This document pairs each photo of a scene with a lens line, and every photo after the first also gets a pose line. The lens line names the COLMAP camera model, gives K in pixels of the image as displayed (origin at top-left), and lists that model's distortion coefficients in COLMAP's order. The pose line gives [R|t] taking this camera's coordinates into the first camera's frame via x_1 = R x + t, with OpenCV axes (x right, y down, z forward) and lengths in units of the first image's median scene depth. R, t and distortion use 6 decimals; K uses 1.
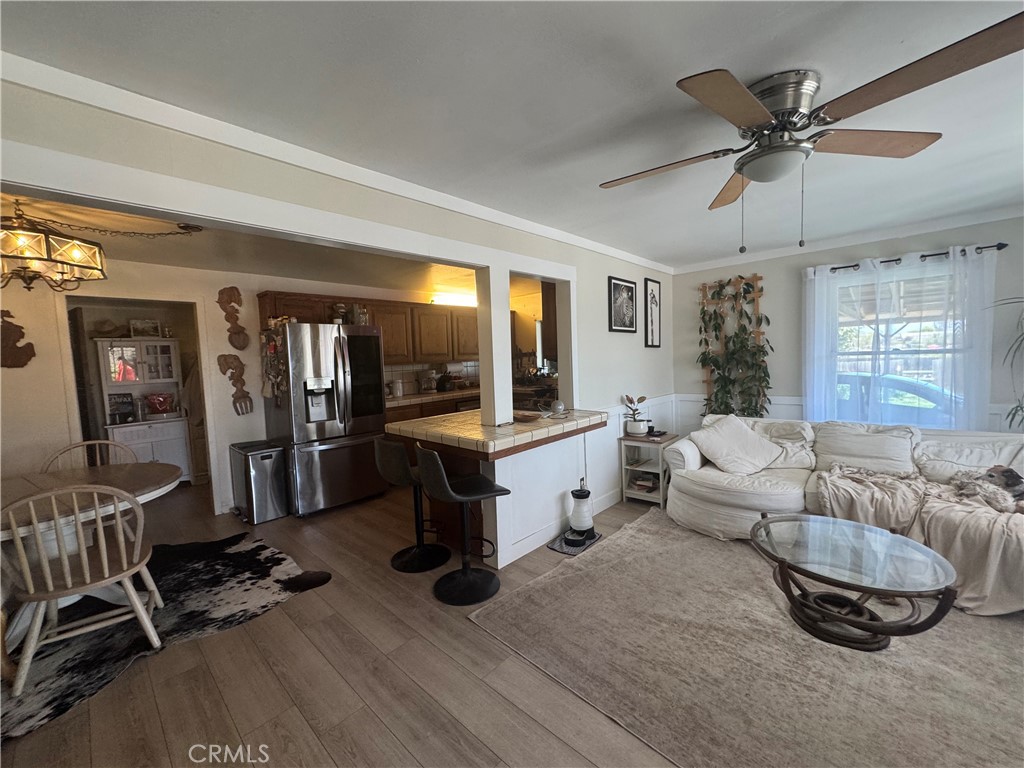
lens RADIAL K [[410.2, 0, 511.2], [0, 410.2, 386.3], [0, 0, 1]] dist [-0.001316, 0.000234]
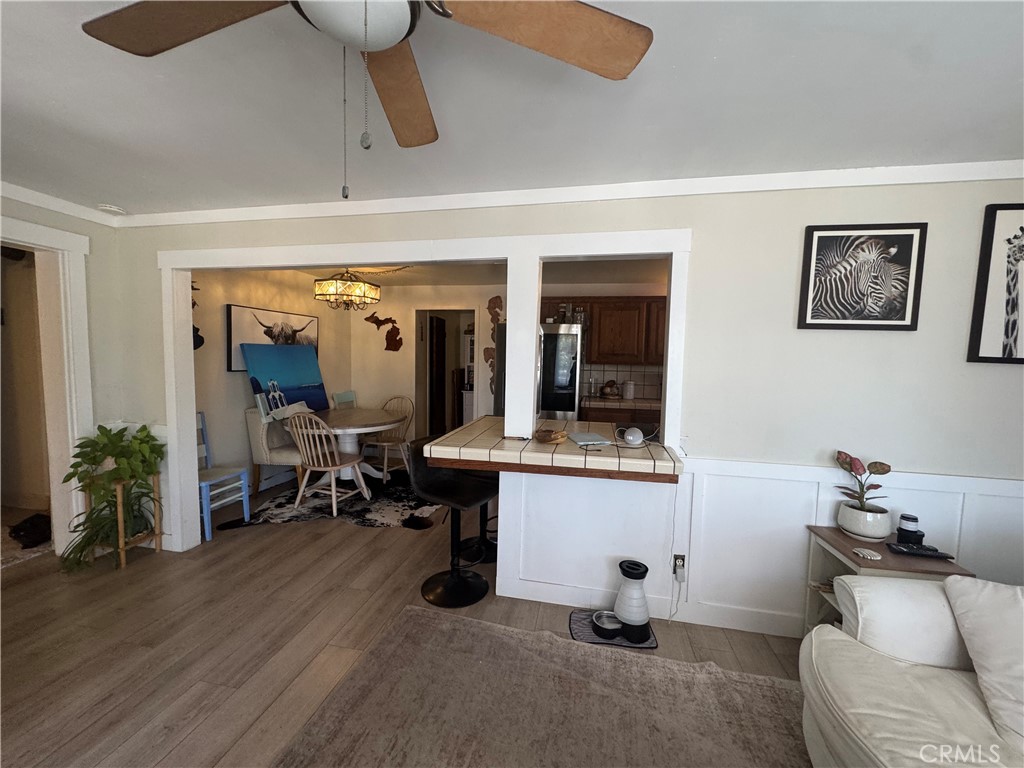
lens RADIAL K [[410.2, 0, 511.1], [0, 410.2, 386.4], [0, 0, 1]] dist [-0.001316, 0.000234]
pose [[0.523087, 0.111688, -0.844929, 0.625275], [-0.104381, 0.992308, 0.066548, -0.064113], [0.845863, 0.053384, 0.530722, 0.470610]]
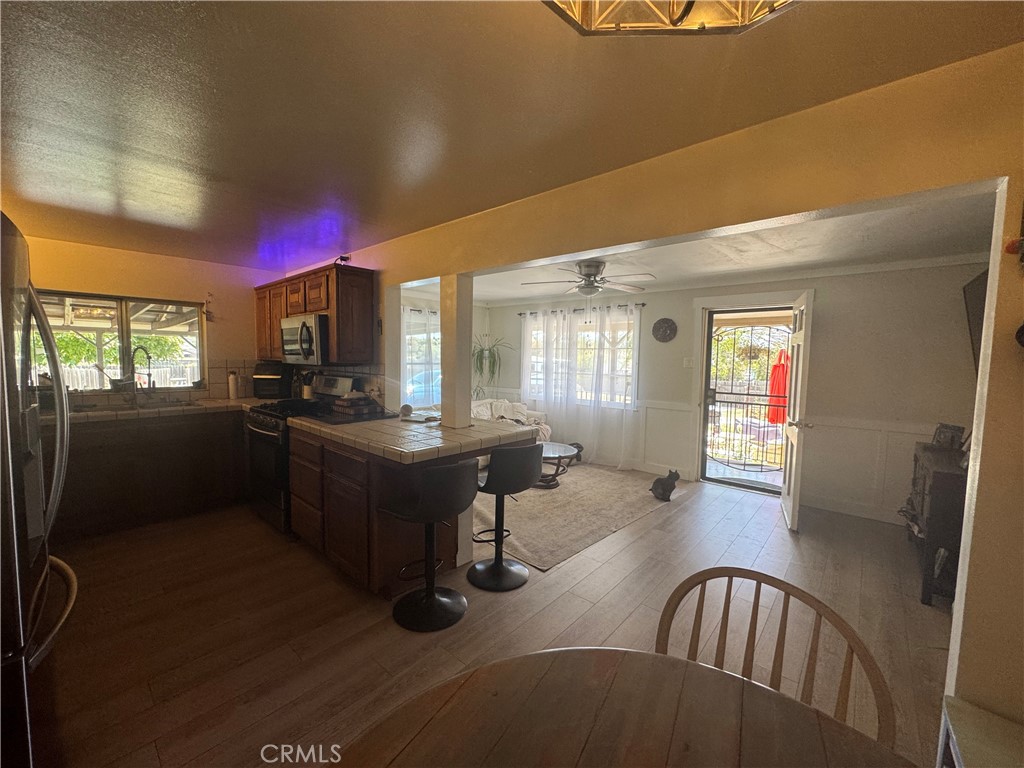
lens RADIAL K [[410.2, 0, 508.7], [0, 410.2, 382.2], [0, 0, 1]] dist [-0.001316, 0.000234]
pose [[-0.009383, -0.037132, 0.999266, -0.995172], [0.058305, 0.997590, 0.037617, -0.056225], [-0.998255, 0.058615, -0.007195, 0.792542]]
